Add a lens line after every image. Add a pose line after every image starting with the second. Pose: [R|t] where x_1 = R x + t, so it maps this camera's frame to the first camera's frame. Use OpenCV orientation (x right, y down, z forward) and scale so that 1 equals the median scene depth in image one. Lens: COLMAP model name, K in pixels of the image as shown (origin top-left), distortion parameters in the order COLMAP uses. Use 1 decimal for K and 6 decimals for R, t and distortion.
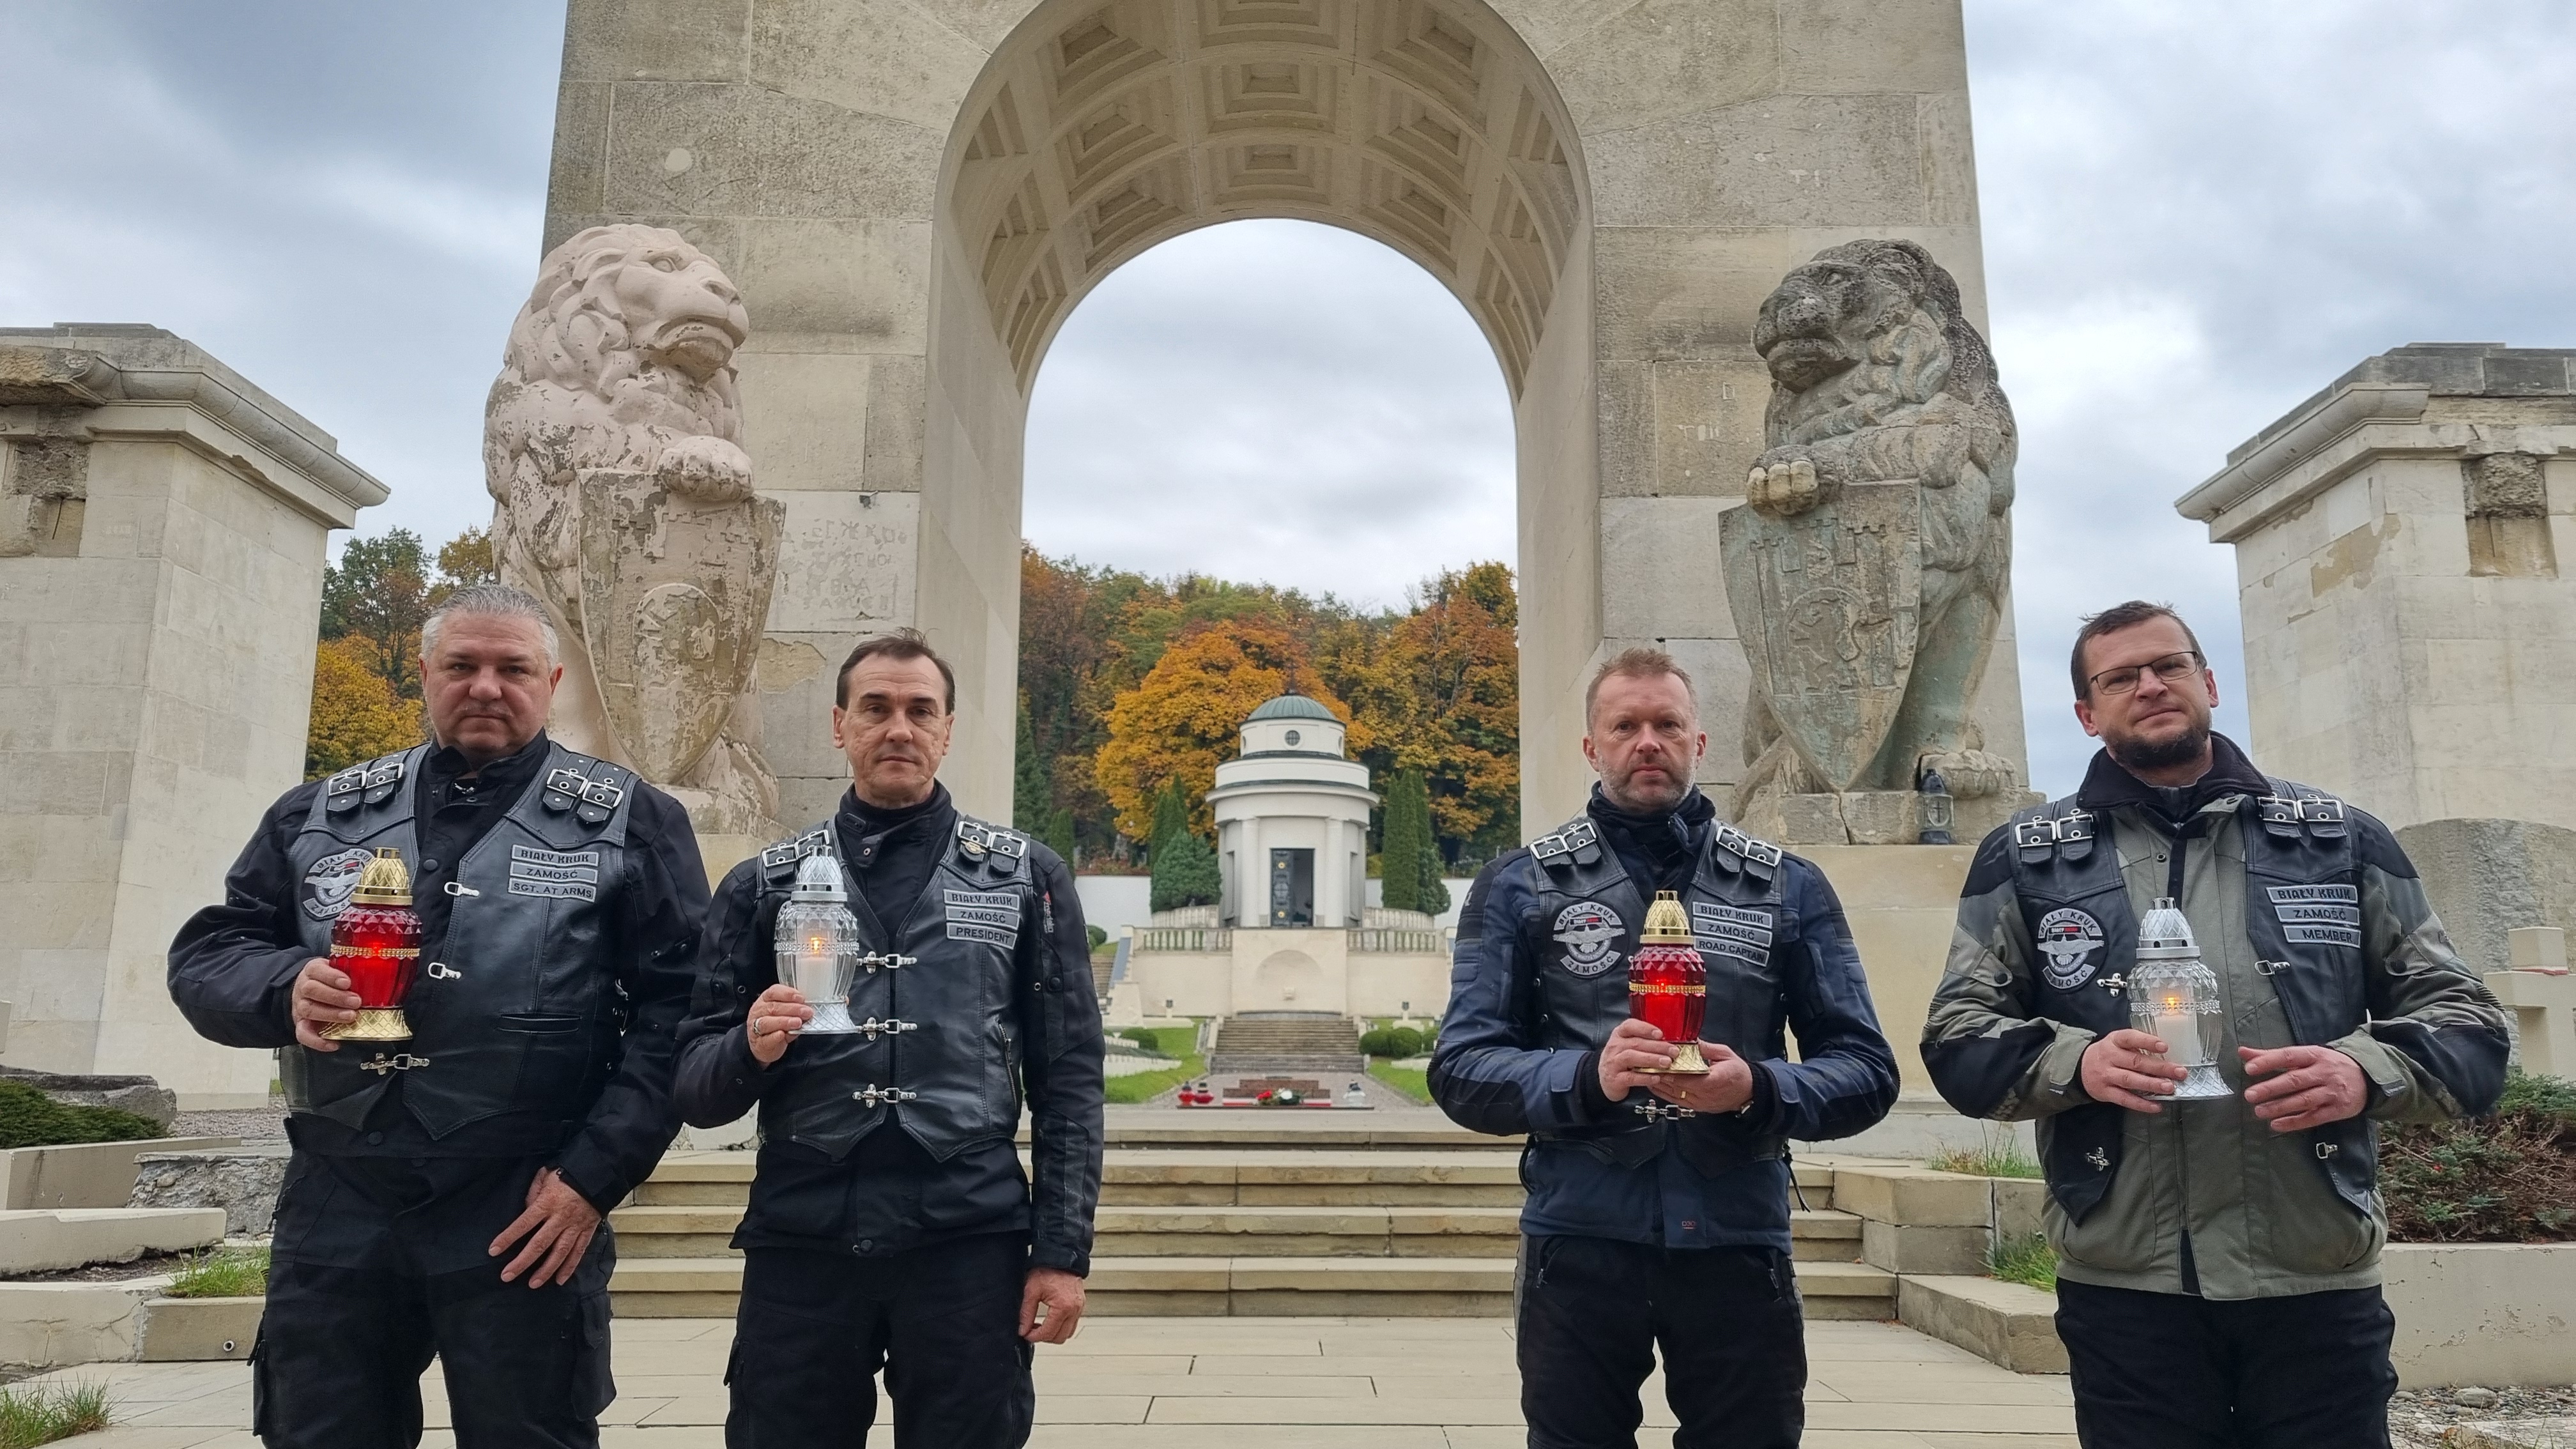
lens RADIAL K [[1960.2, 0, 1318.9], [0, 1960.2, 740.3], [0, 0, 1]] dist [0.053935, -0.004741]
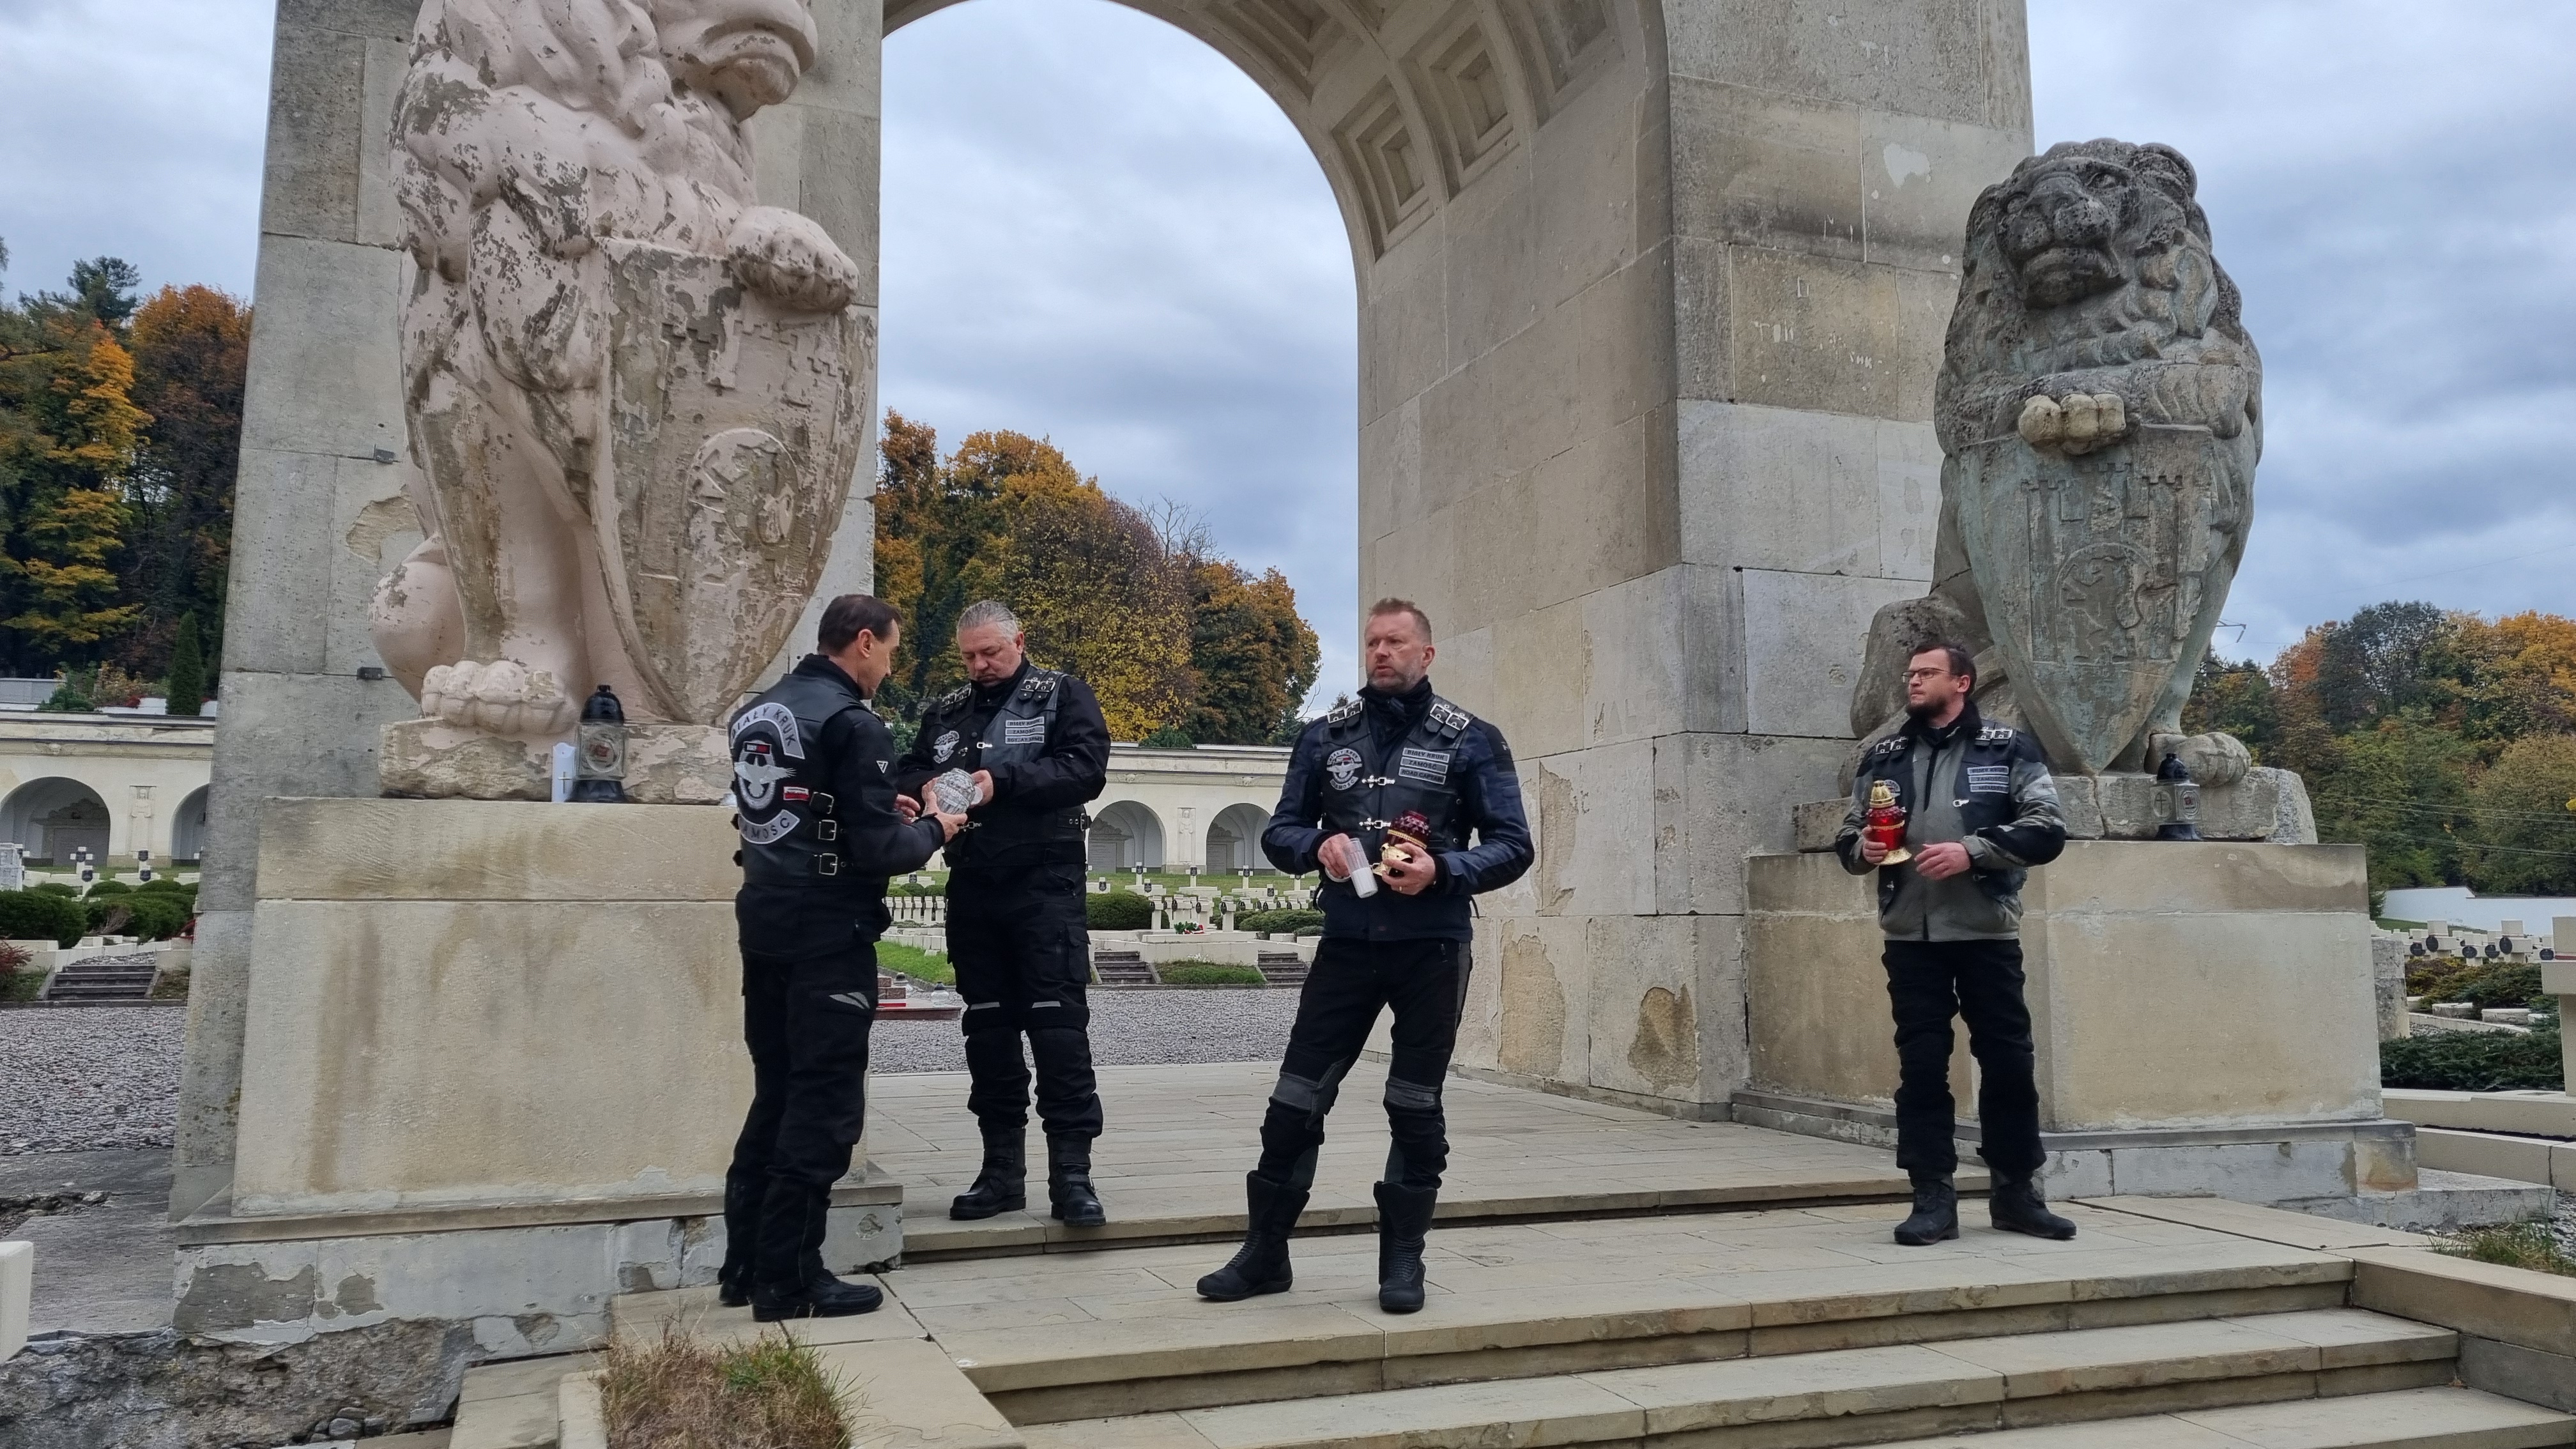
lens RADIAL K [[1924.1, 0, 1301.6], [0, 1924.1, 728.8], [0, 0, 1]] dist [0.075117, -0.048104]
pose [[0.936871, 0.030326, 0.348357, -0.297209], [-0.057278, 0.996085, 0.067329, -0.026256], [-0.344952, -0.083032, 0.934941, 0.246938]]
